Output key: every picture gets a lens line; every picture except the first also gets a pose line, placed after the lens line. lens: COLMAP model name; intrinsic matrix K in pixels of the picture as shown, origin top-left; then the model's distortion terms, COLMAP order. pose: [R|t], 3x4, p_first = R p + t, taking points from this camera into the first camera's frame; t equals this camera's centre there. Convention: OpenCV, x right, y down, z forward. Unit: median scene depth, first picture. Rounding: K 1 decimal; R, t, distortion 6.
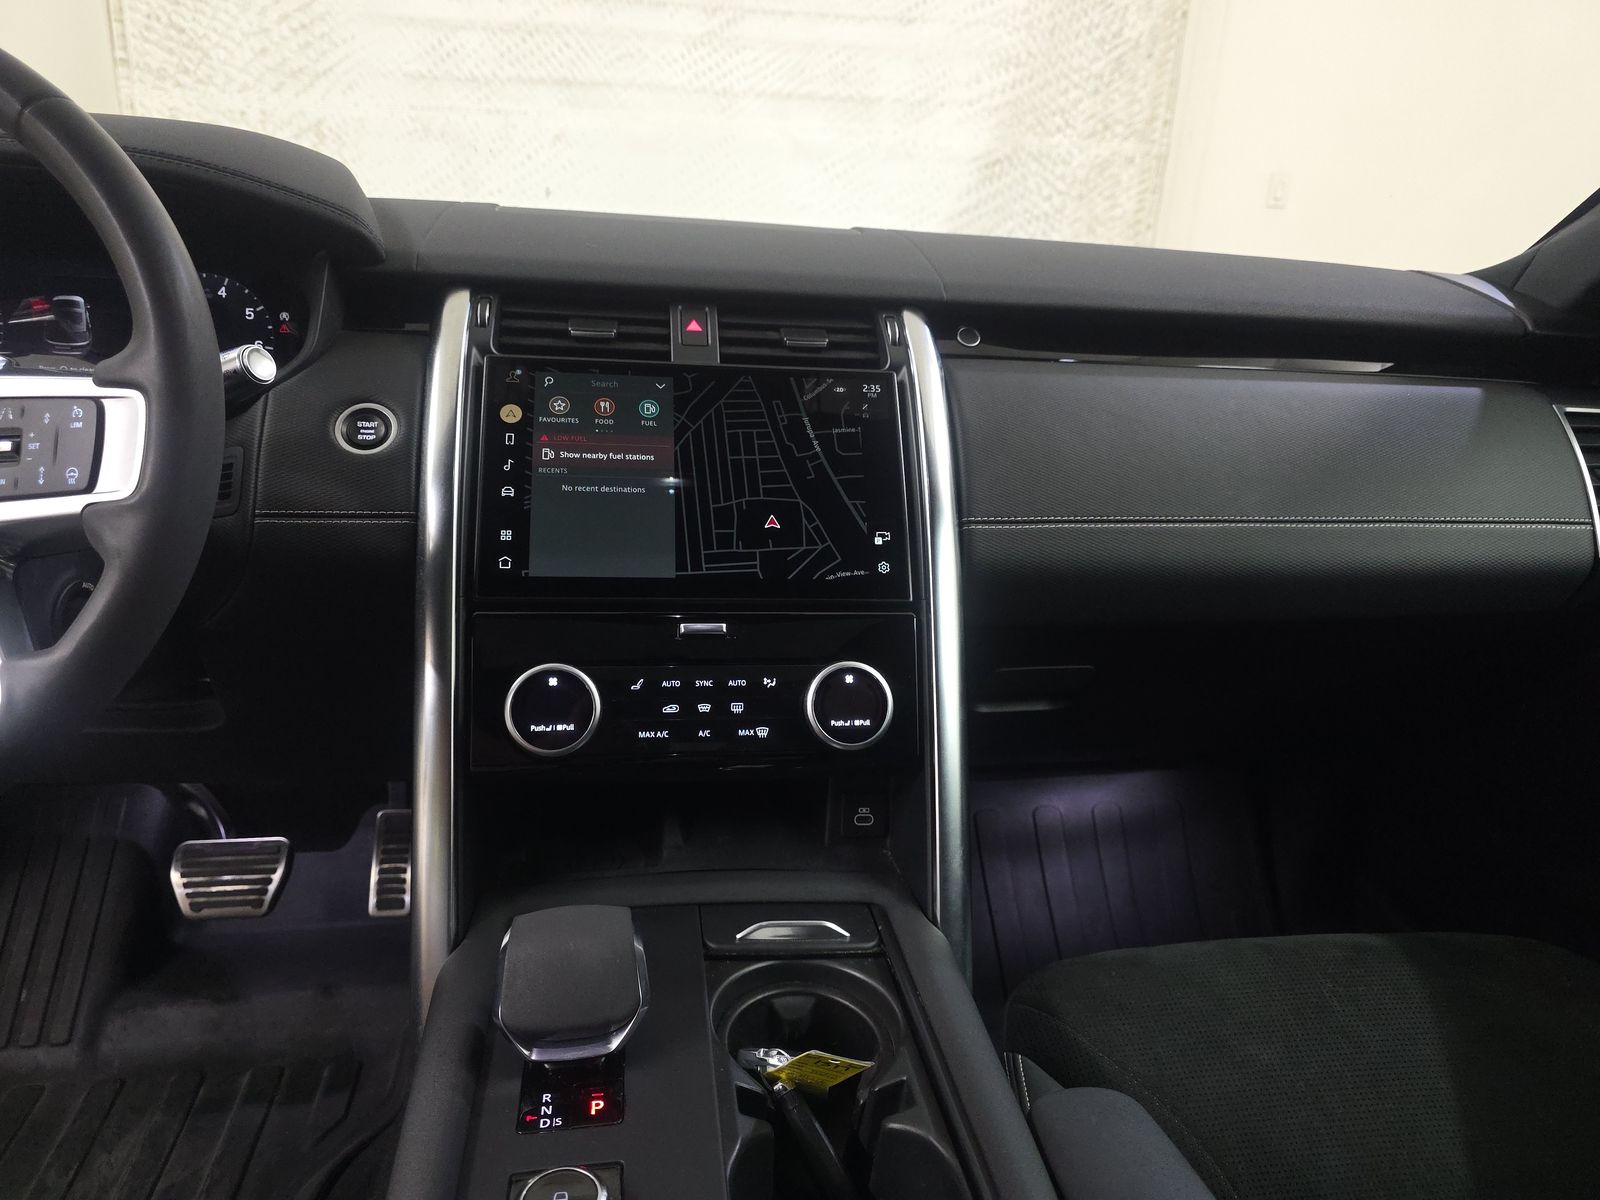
lens RADIAL K [[1072.4, 0, 774.9], [0, 1072.4, 583.0], [0, 0, 1]] dist [0.020250, -0.018255]
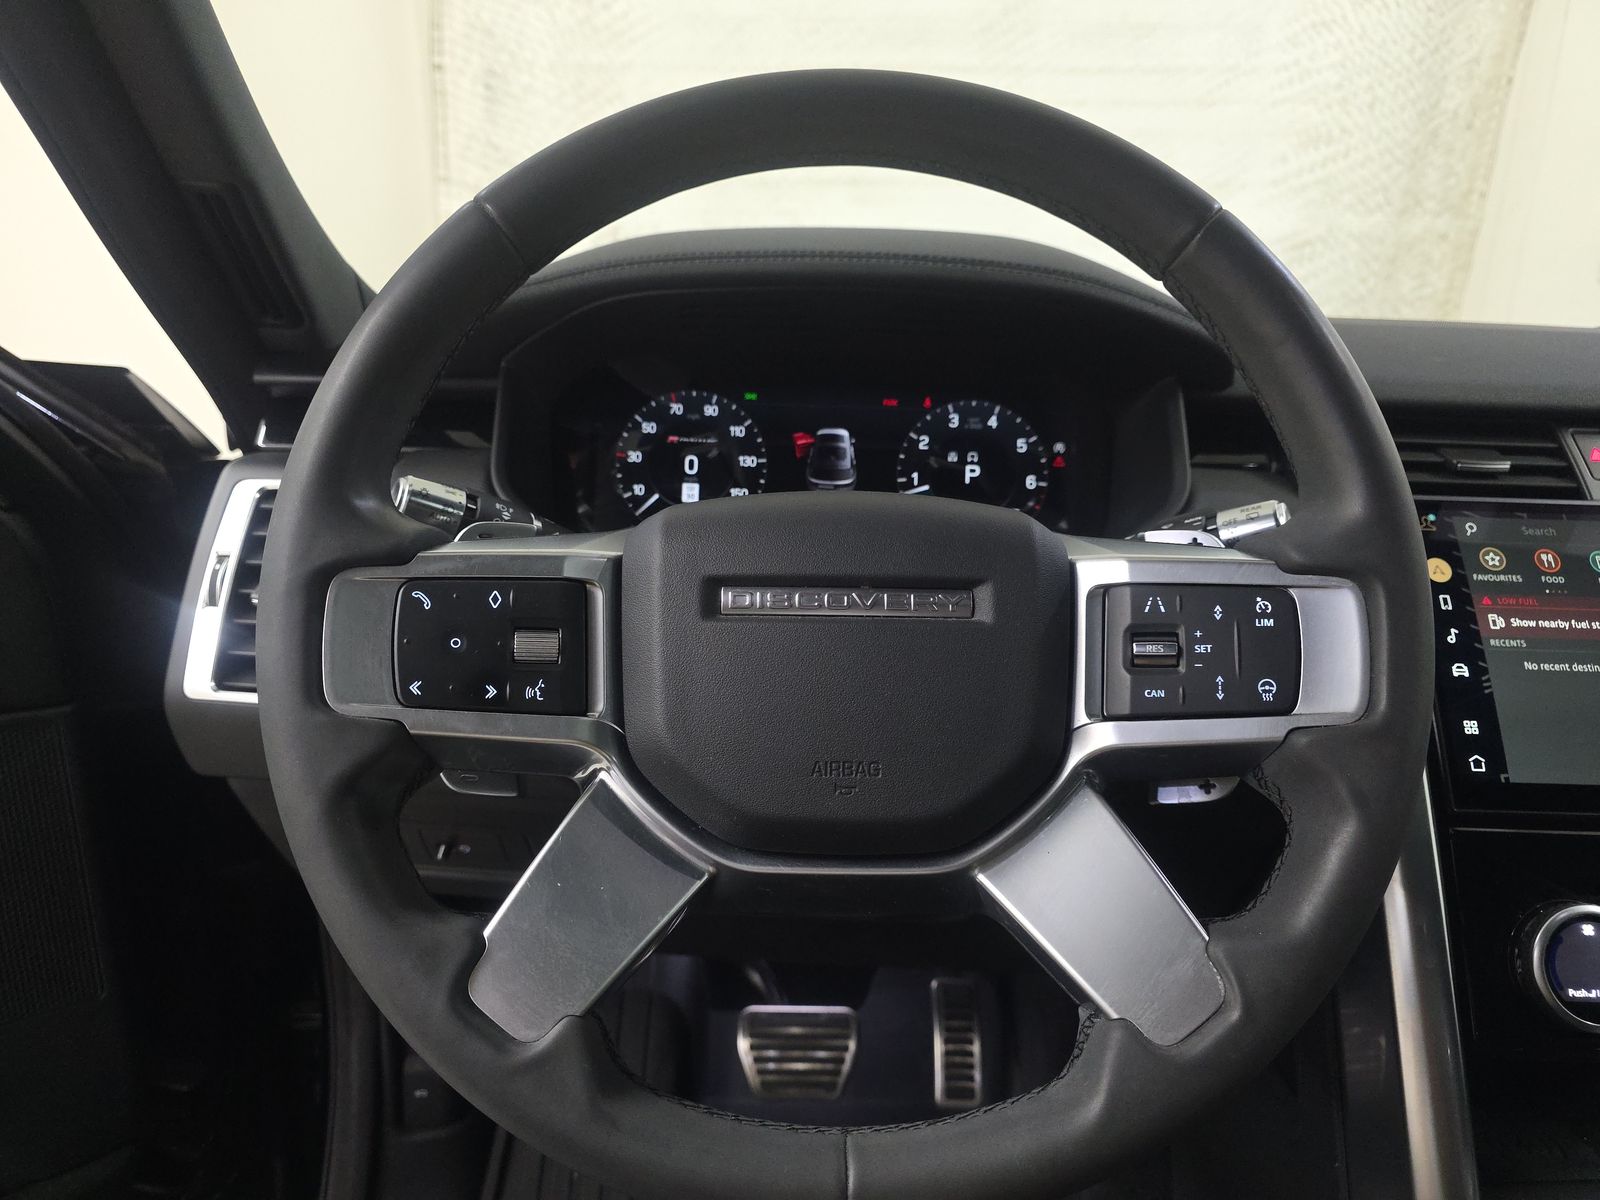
lens RADIAL K [[1073.4, 0, 800.0], [0, 1073.4, 600.0], [0, 0, 1]] dist [0.036721, -0.032498]
pose [[0.990440, 0.011829, -0.137435, -0.381723], [-0.020452, 0.997898, -0.061496, -0.047729], [0.136419, 0.063719, 0.988600, 0.086083]]
